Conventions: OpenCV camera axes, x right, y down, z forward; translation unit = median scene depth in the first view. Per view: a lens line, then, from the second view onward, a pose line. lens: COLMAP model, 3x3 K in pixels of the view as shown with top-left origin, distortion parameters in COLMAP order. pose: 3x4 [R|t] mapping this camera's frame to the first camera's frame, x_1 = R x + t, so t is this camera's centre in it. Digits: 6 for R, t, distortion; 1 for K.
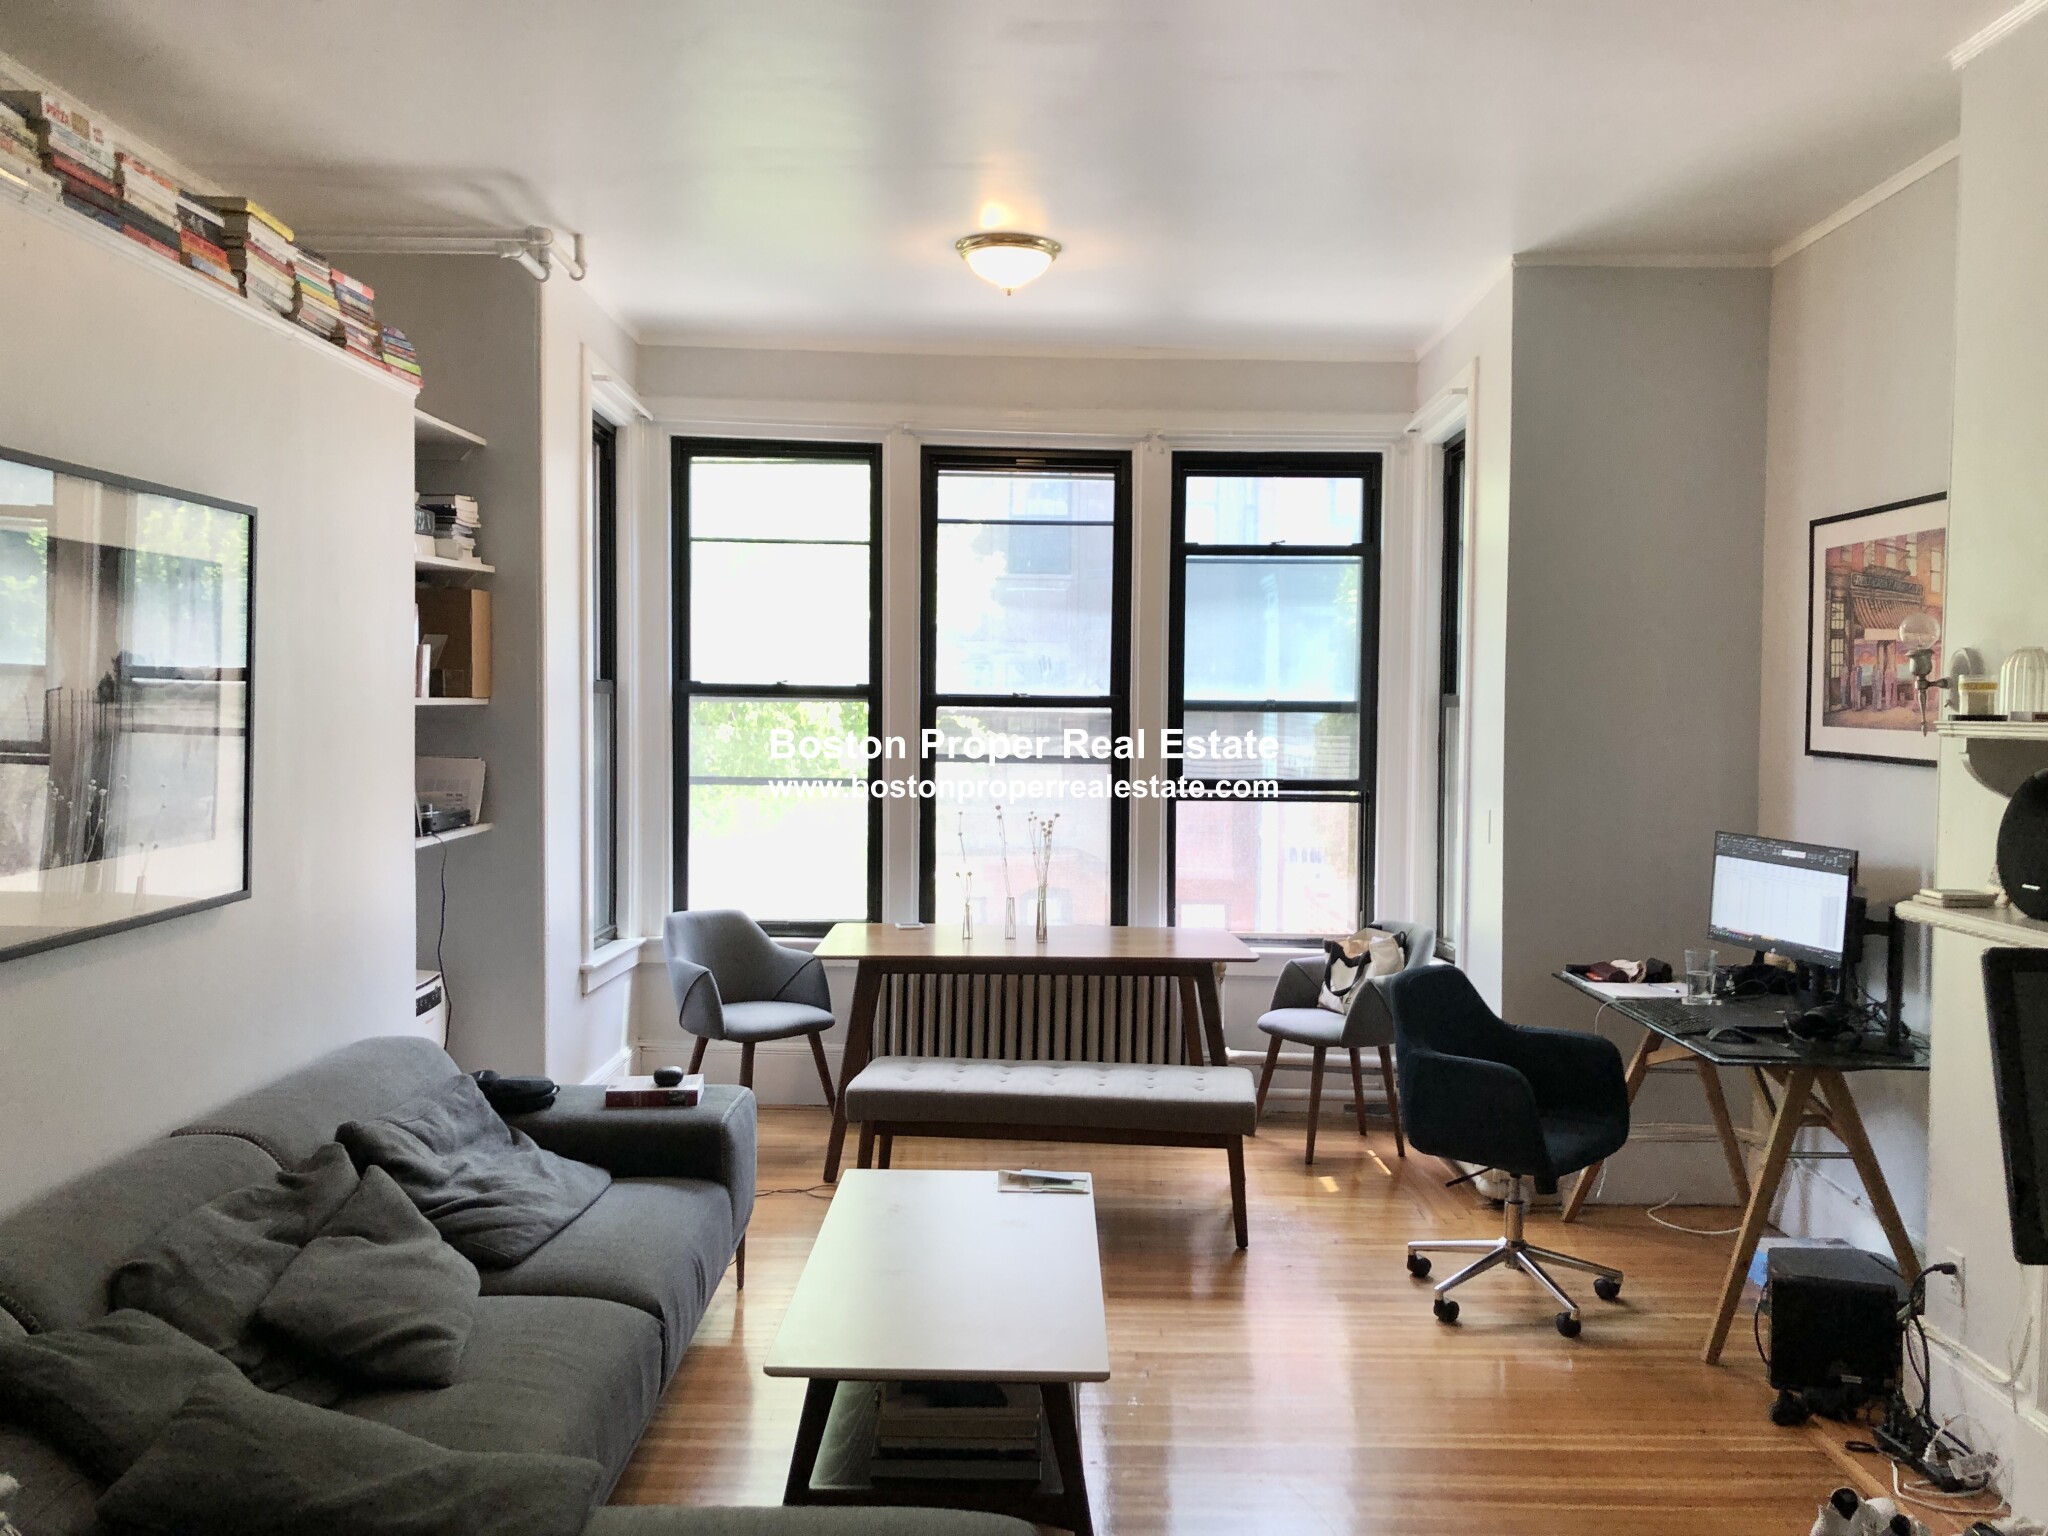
lens RADIAL K [[1664.3, 0, 1024.0], [0, 1664.3, 768.0], [0, 0, 1]] dist [0.007354, -0.015374]
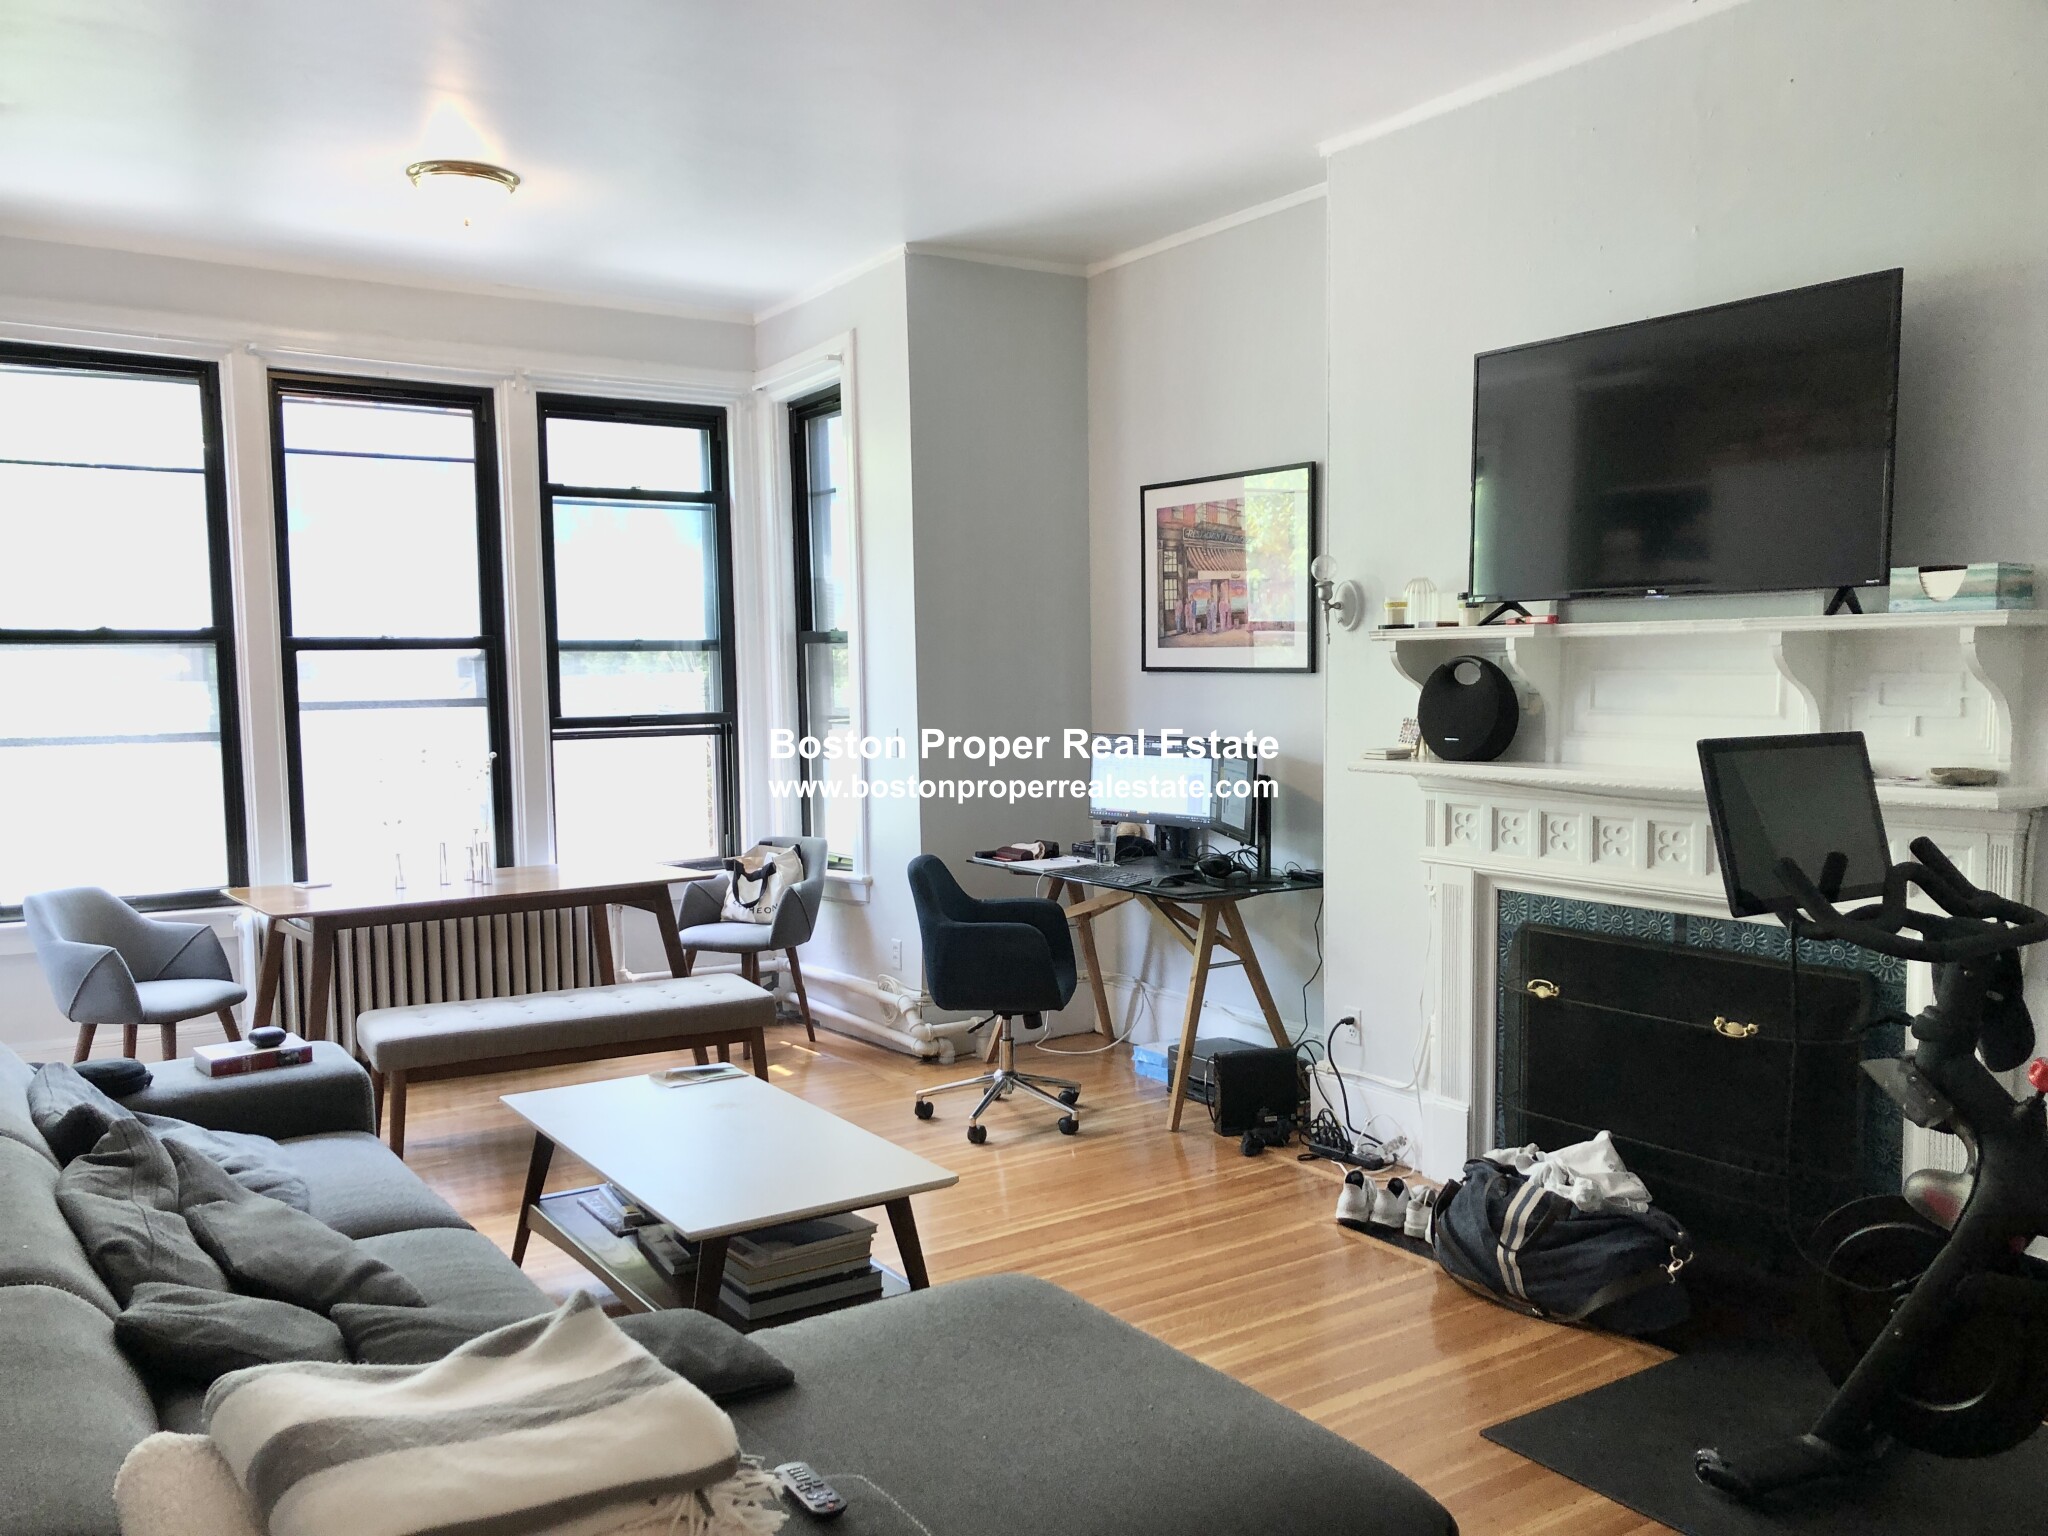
lens RADIAL K [[1645.2, 0, 1023.5], [0, 1645.2, 819.4], [0, 0, 1]] dist [0.065426, -0.231745]
pose [[0.824123, -0.073062, 0.561679, -0.310969], [0.042892, 0.996848, 0.066735, 0.016532], [-0.564785, -0.030906, 0.824659, 0.002932]]
